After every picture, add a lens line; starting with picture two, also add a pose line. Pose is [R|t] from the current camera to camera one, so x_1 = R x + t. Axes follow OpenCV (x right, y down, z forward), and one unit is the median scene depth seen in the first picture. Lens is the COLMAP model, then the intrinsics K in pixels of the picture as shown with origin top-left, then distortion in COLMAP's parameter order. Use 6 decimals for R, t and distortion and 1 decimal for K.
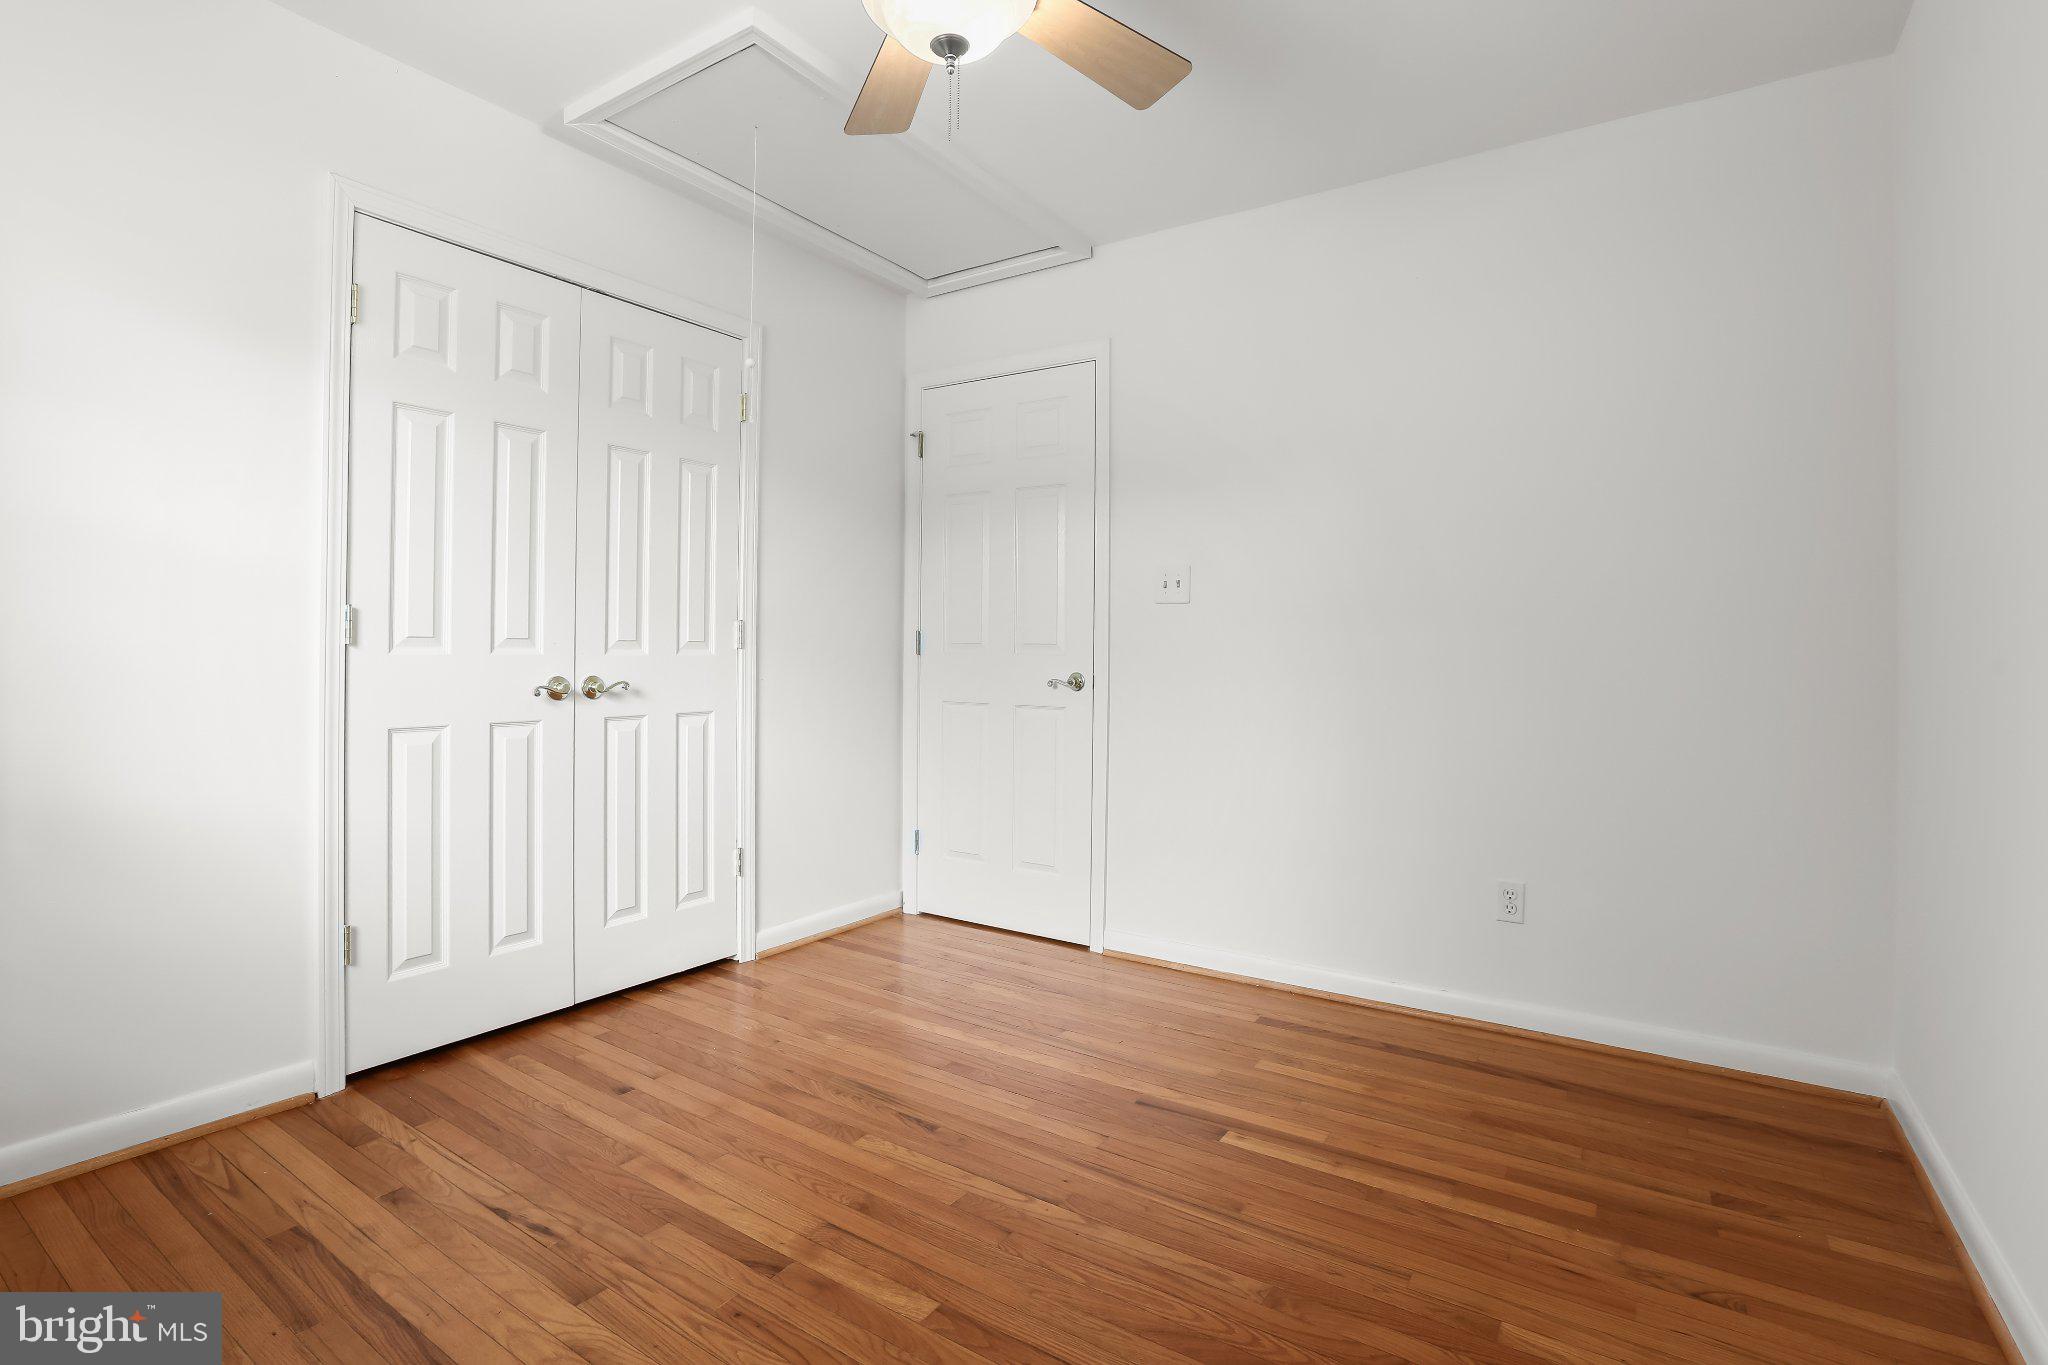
lens RADIAL K [[953.4, 0, 1020.3], [0, 953.4, 649.7], [0, 0, 1]] dist [-0.000196, -0.000097]
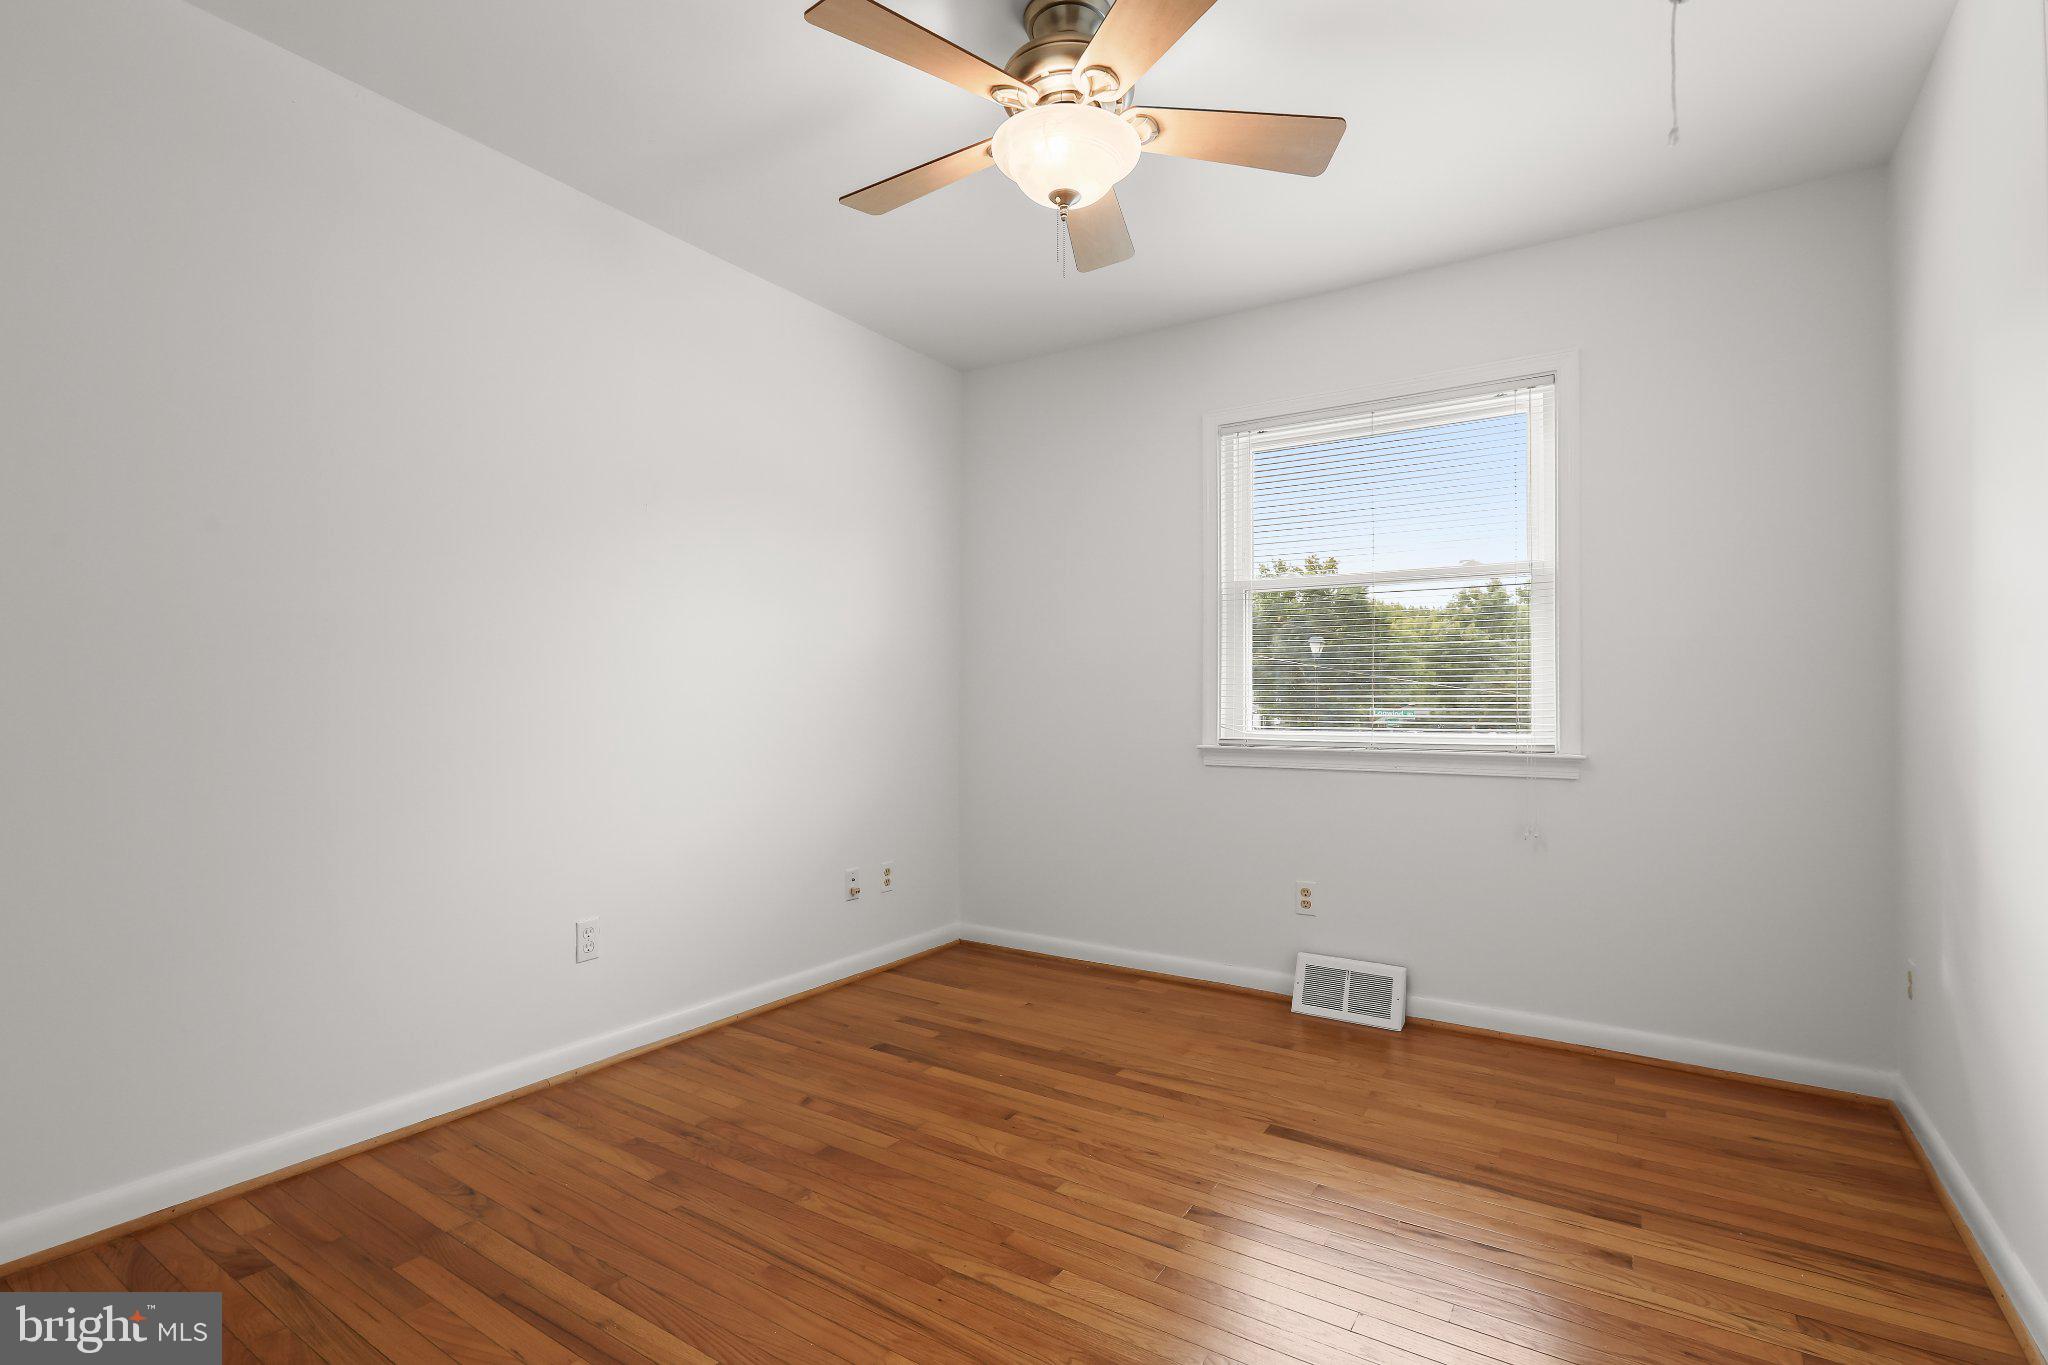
lens RADIAL K [[953.4, 0, 1020.3], [0, 953.4, 649.7], [0, 0, 1]] dist [-0.000196, -0.000097]
pose [[-0.999877, -0.014553, -0.005871, -0.016119], [-0.014263, 0.998802, -0.046819, -0.007187], [0.006545, -0.046729, -0.998886, 2.159372]]
